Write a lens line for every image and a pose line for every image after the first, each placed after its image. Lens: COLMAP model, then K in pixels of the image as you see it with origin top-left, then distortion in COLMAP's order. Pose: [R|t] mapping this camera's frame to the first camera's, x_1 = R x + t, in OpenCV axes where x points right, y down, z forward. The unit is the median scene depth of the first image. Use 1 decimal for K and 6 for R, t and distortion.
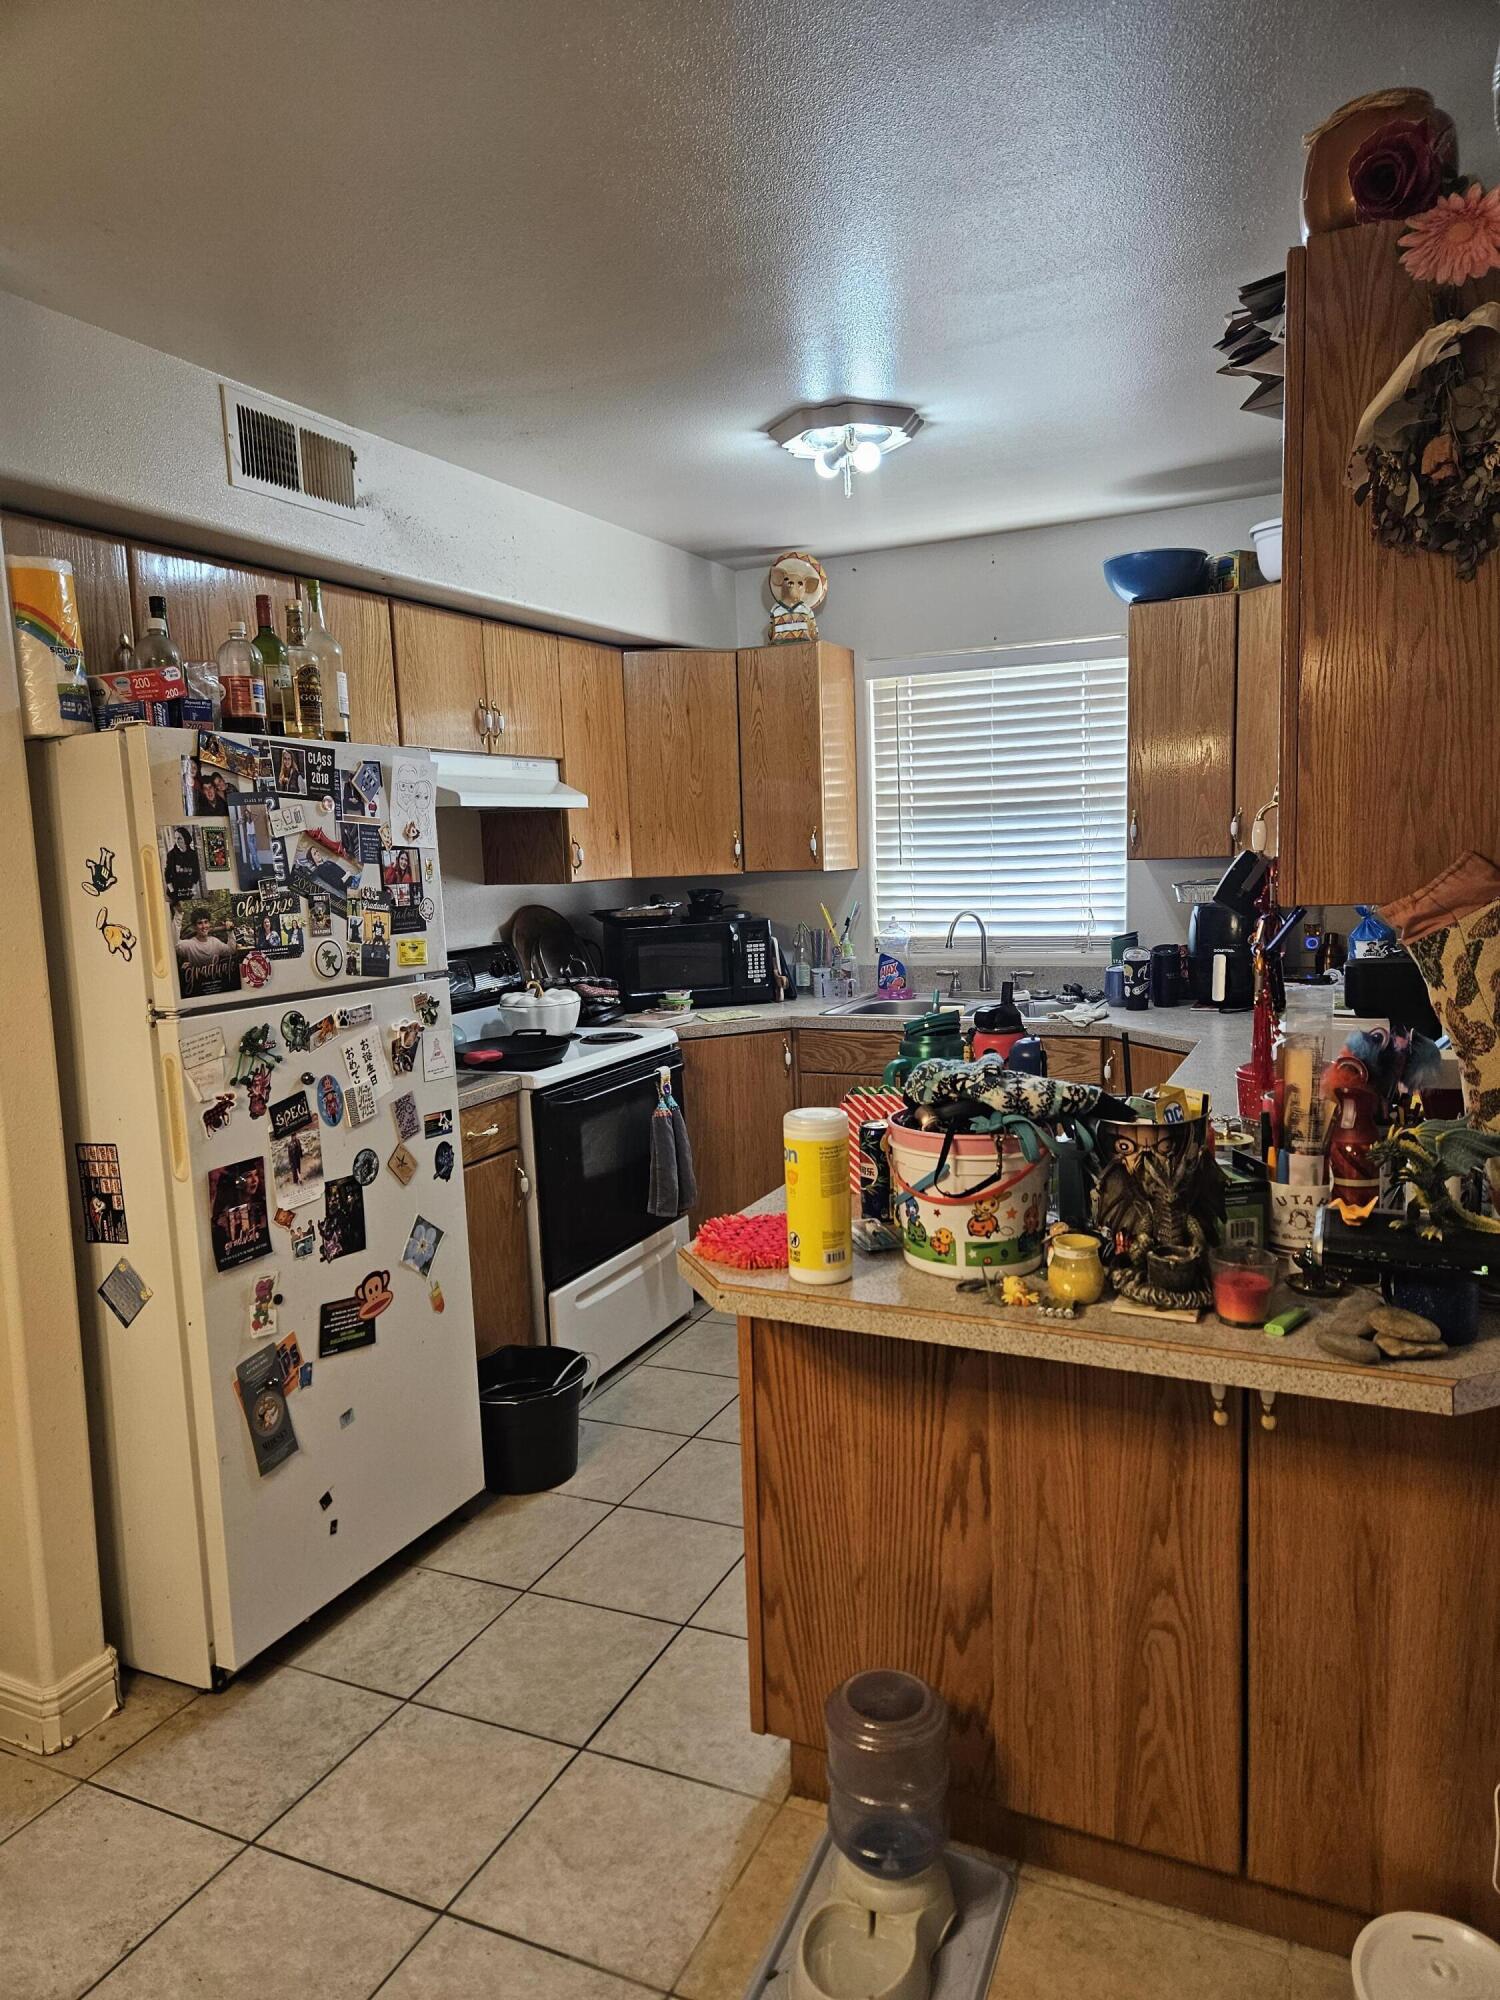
lens RADIAL K [[1350.5, 0, 750.0], [0, 1350.5, 1000.0], [0, 0, 1]] dist [0.094999, 0.000070]
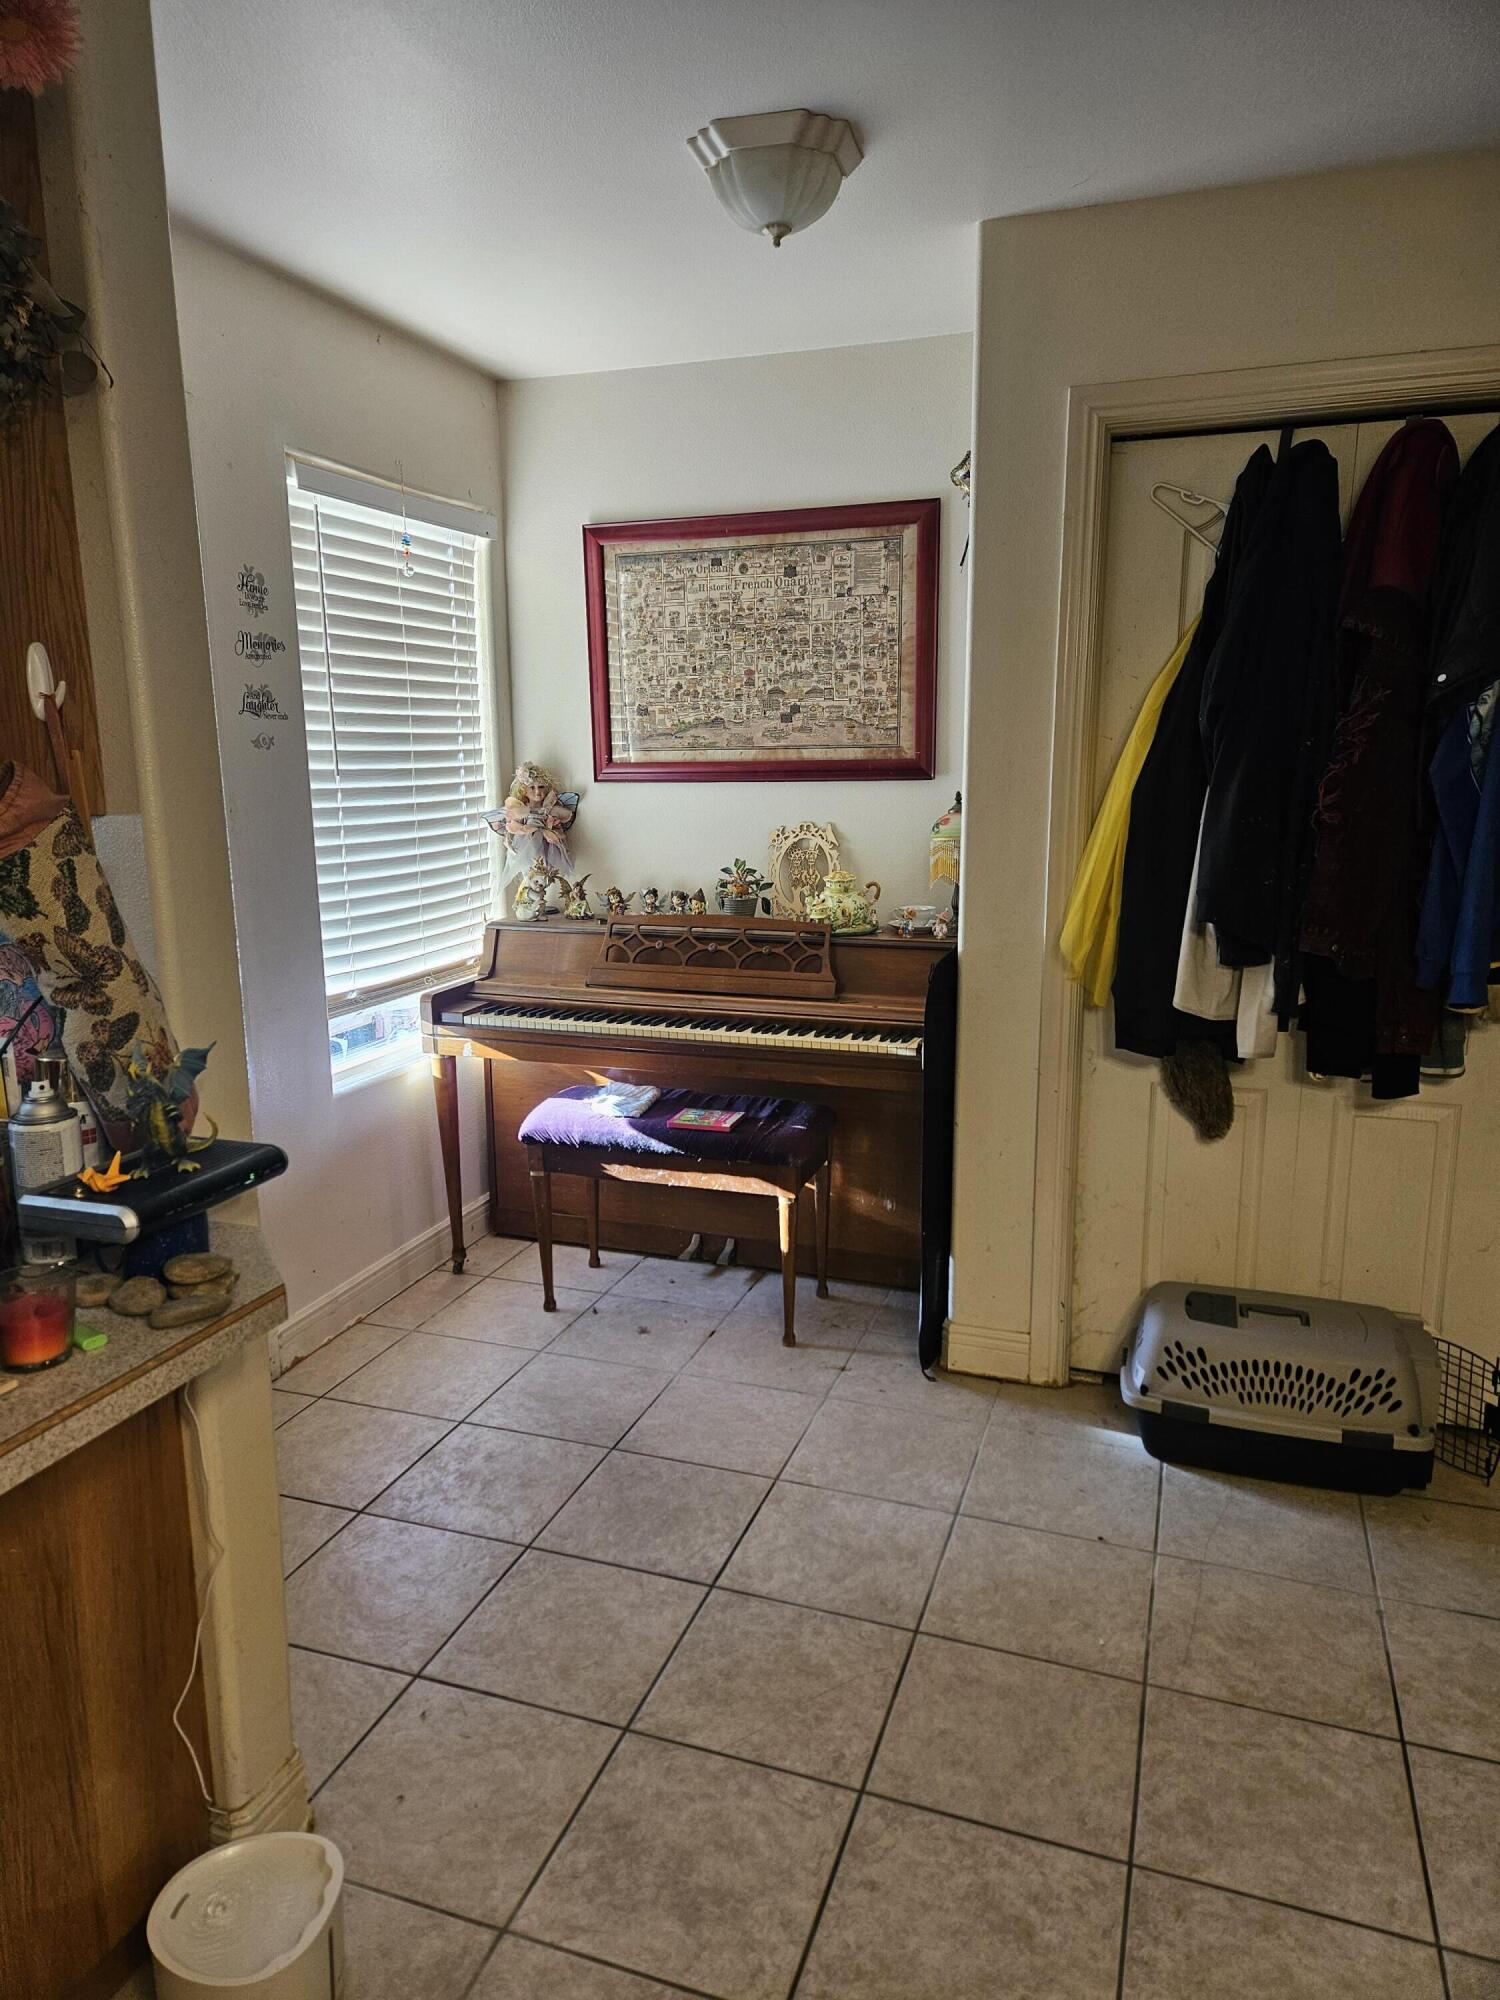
lens RADIAL K [[1350.5, 0, 750.0], [0, 1350.5, 1000.0], [0, 0, 1]] dist [0.094999, 0.000070]
pose [[-0.092006, -0.142046, 0.985575, -0.428917], [0.130382, 0.979533, 0.153346, -0.033657], [-0.987186, 0.142610, -0.071603, 0.634885]]
